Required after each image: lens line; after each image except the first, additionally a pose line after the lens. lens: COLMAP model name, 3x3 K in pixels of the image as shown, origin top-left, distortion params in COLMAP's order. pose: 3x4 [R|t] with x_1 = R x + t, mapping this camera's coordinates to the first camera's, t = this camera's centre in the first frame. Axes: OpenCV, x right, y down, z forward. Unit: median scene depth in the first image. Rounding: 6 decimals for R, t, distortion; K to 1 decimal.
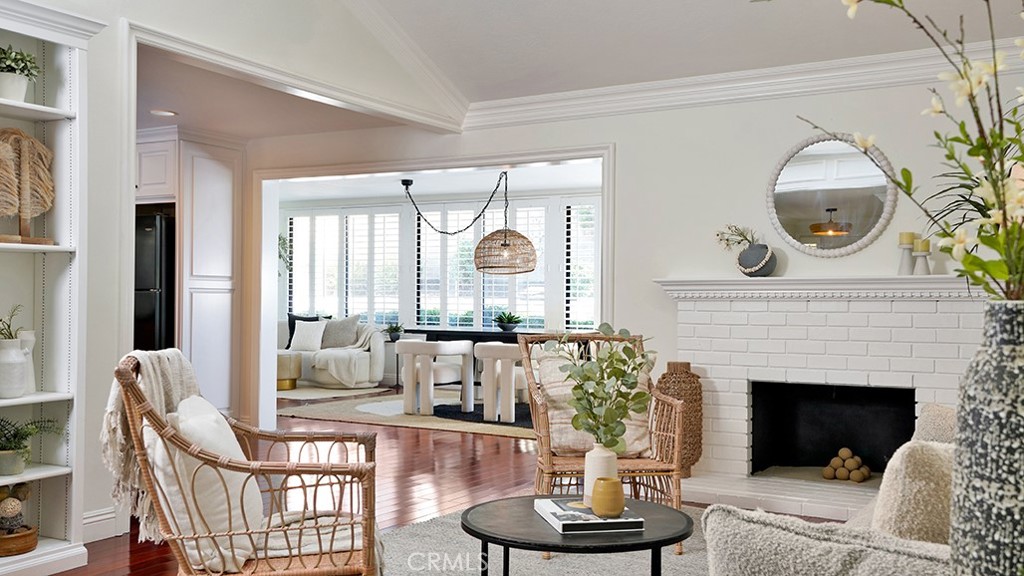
lens RADIAL K [[1027.5, 0, 512.5], [0, 1027.5, 290.8], [0, 0, 1]] dist [0.008606, 0.000000]
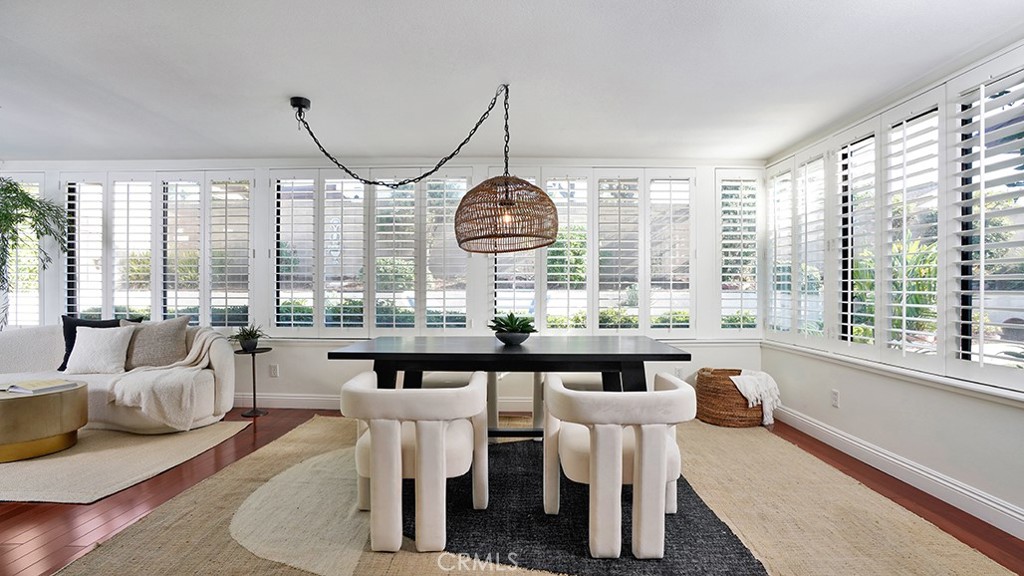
lens RADIAL K [[483.4, 0, 507.6], [0, 483.4, 289.2], [0, 0, 1]] dist [-0.020388, 0.000941]
pose [[0.876668, -0.004228, 0.481077, -0.116734], [0.002050, 0.999985, 0.005052, 0.003802], [-0.481091, -0.003443, 0.876664, 0.607611]]
